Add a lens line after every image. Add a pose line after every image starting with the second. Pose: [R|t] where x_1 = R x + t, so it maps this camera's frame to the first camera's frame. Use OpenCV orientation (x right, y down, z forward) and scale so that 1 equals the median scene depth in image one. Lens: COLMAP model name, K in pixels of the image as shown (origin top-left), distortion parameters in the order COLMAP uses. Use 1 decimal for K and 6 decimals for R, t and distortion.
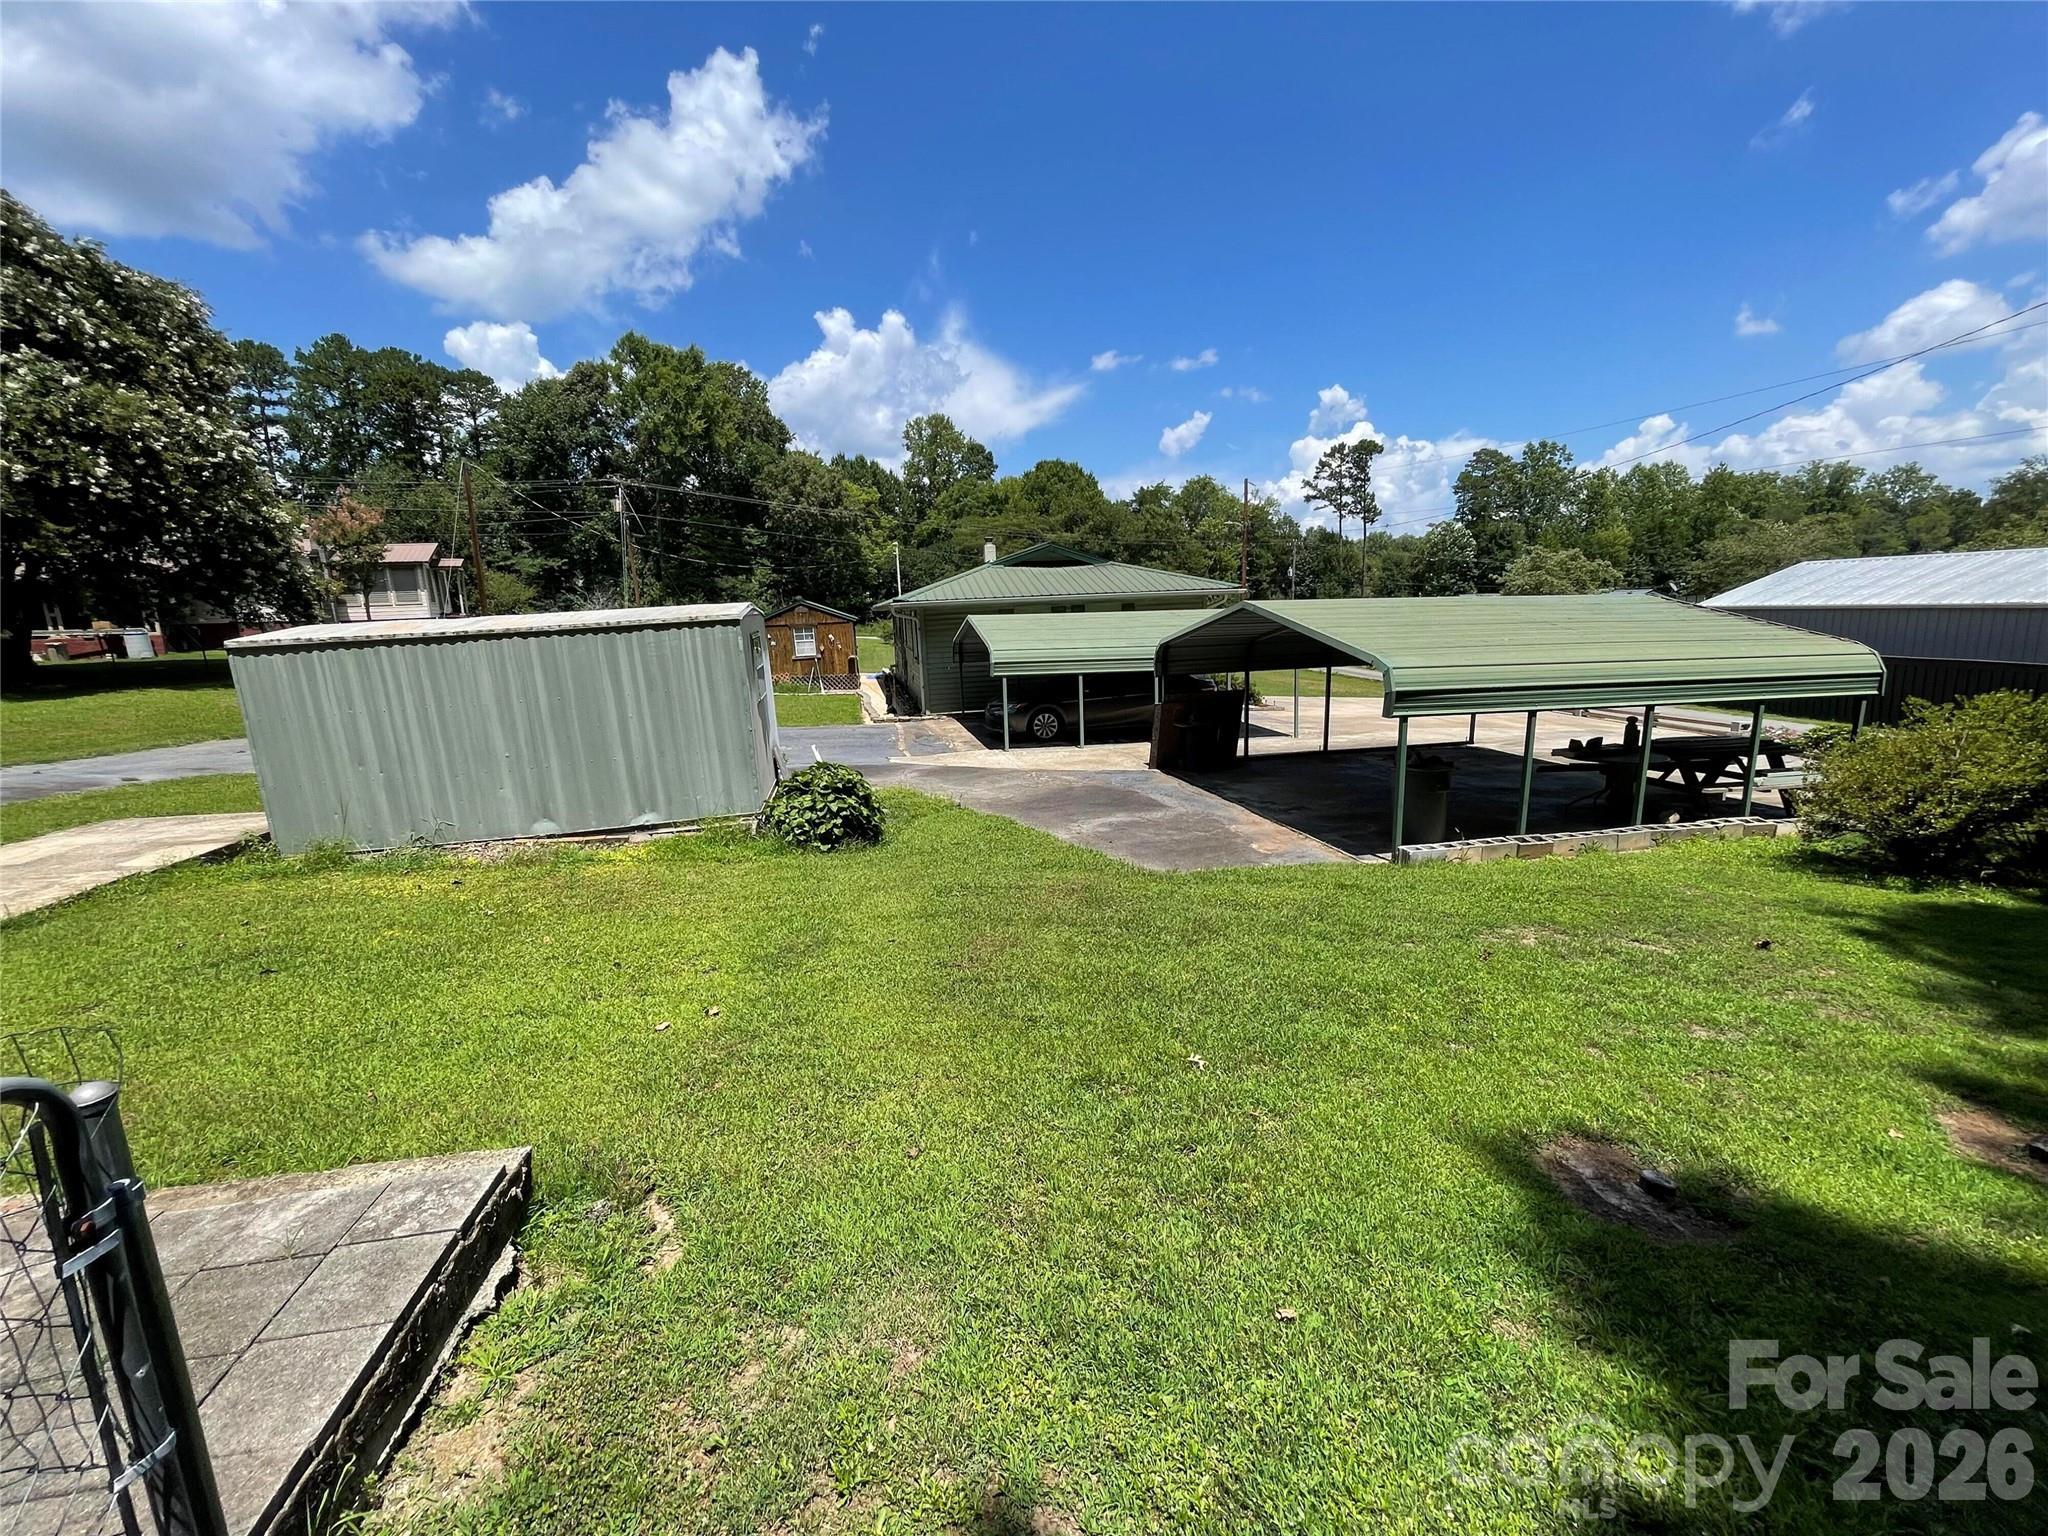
lens RADIAL K [[832.2, 0, 1024.0], [0, 832.2, 768.0], [0, 0, 1]] dist [-0.000669, 0.000755]
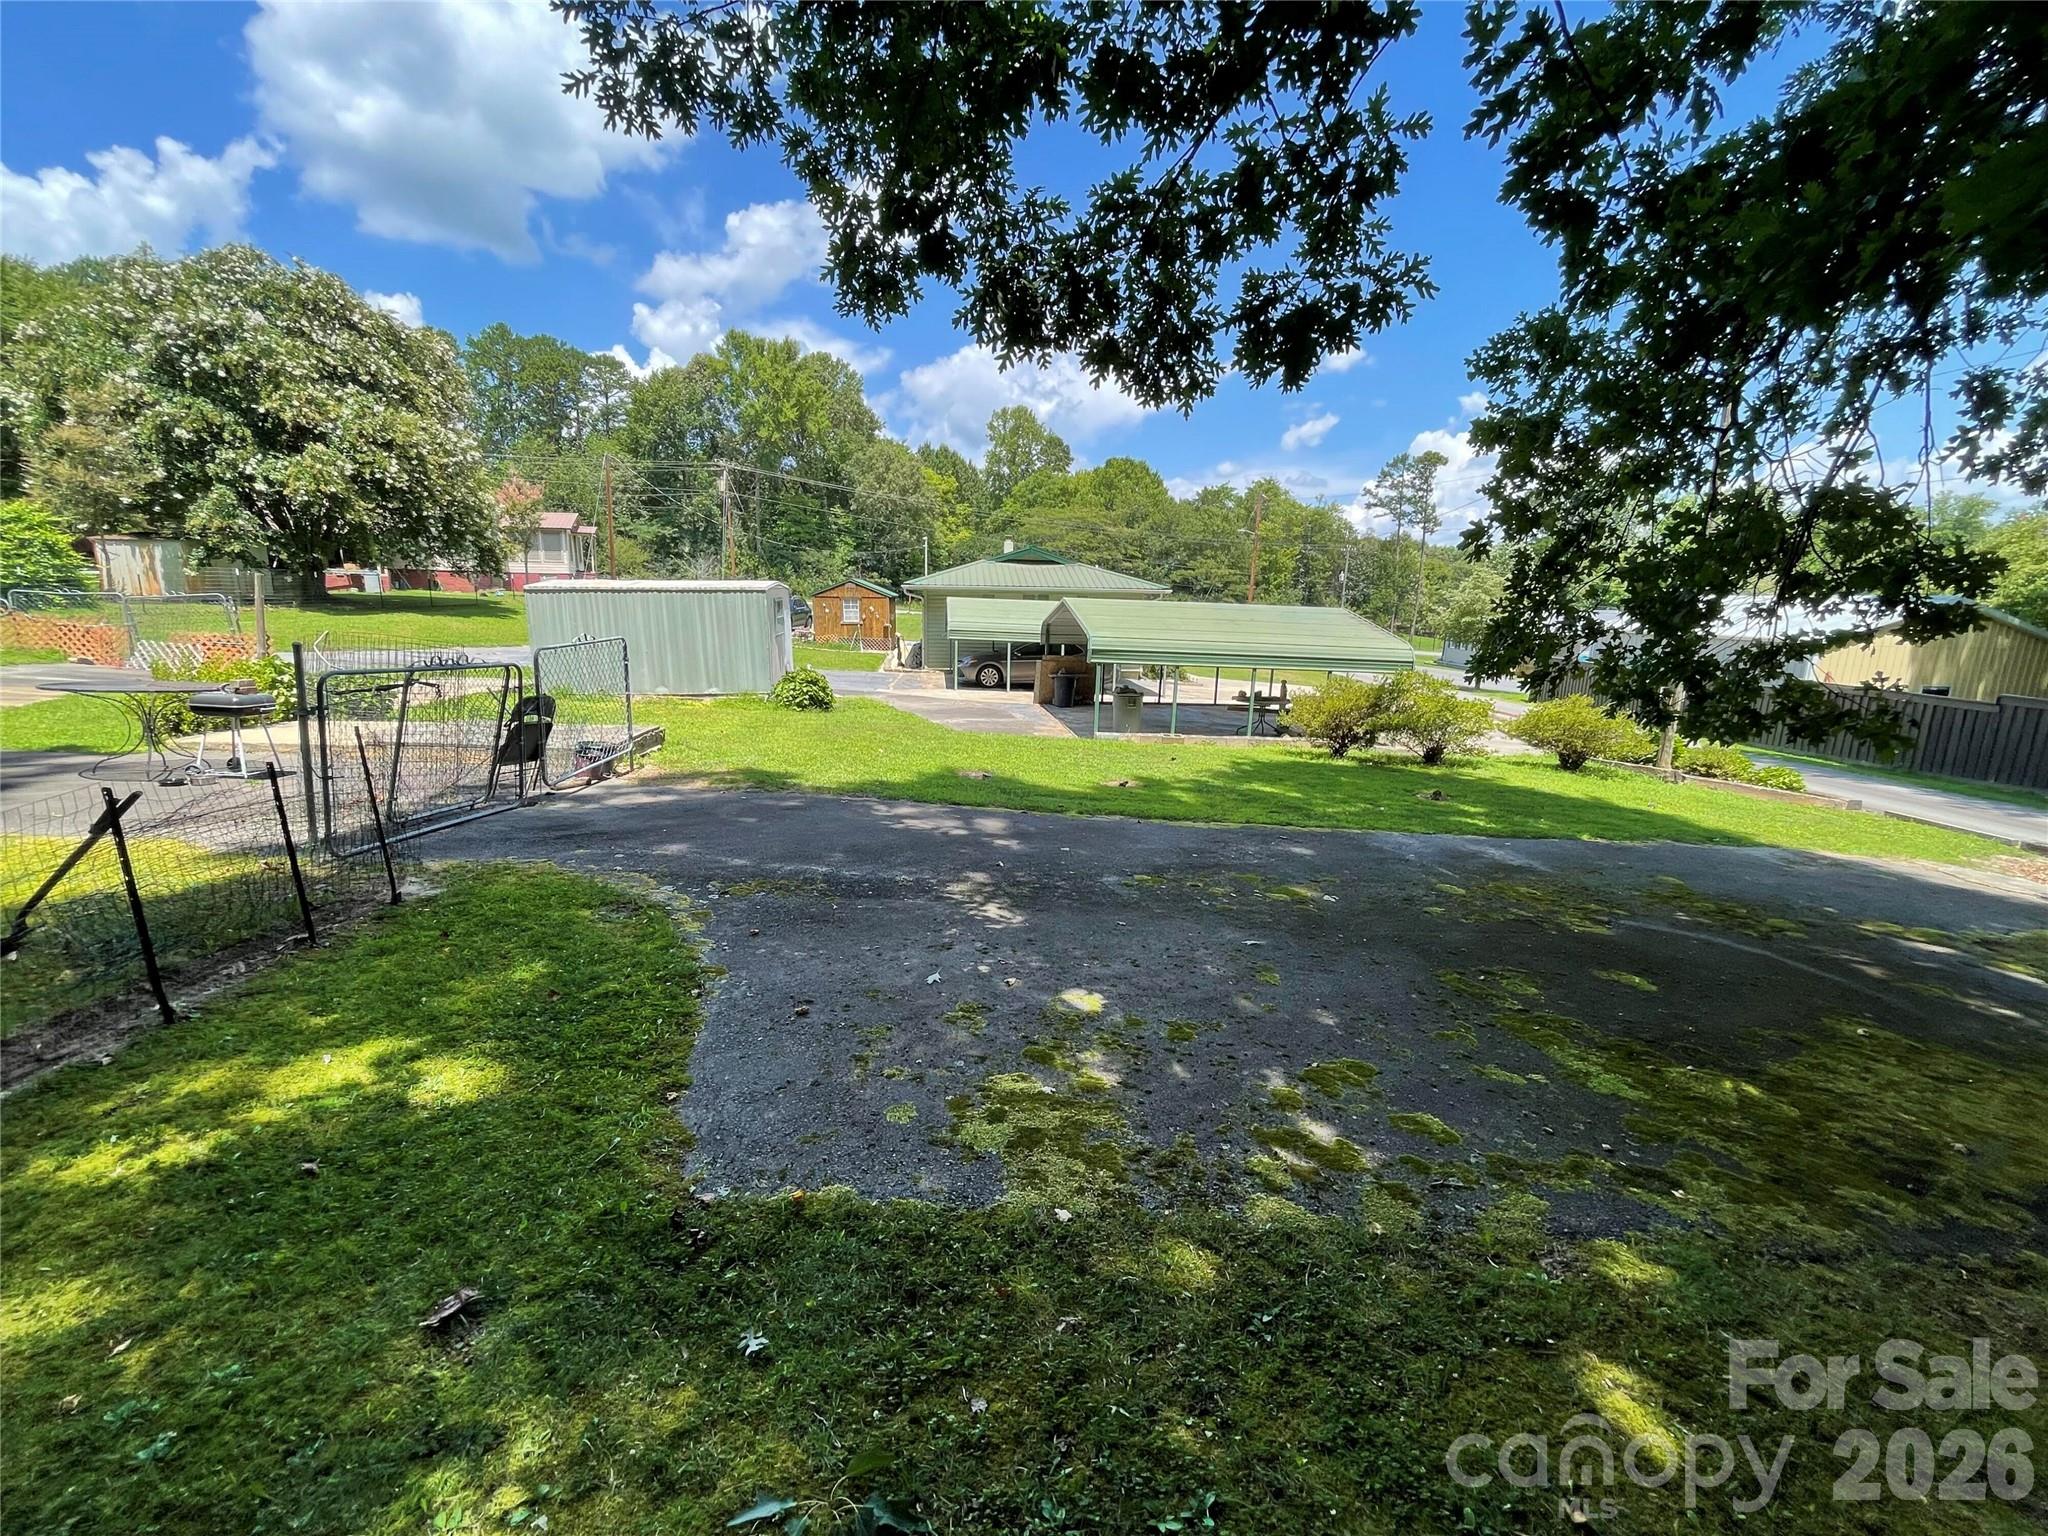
lens RADIAL K [[822.7, 0, 1024.3], [0, 822.7, 772.9], [0, 0, 1]] dist [0.000630, 0.000327]
pose [[0.993156, 0.078957, -0.086068, 0.065046], [-0.076830, 0.996658, 0.027750, 0.020834], [0.087971, -0.020948, 0.995903, -0.123512]]
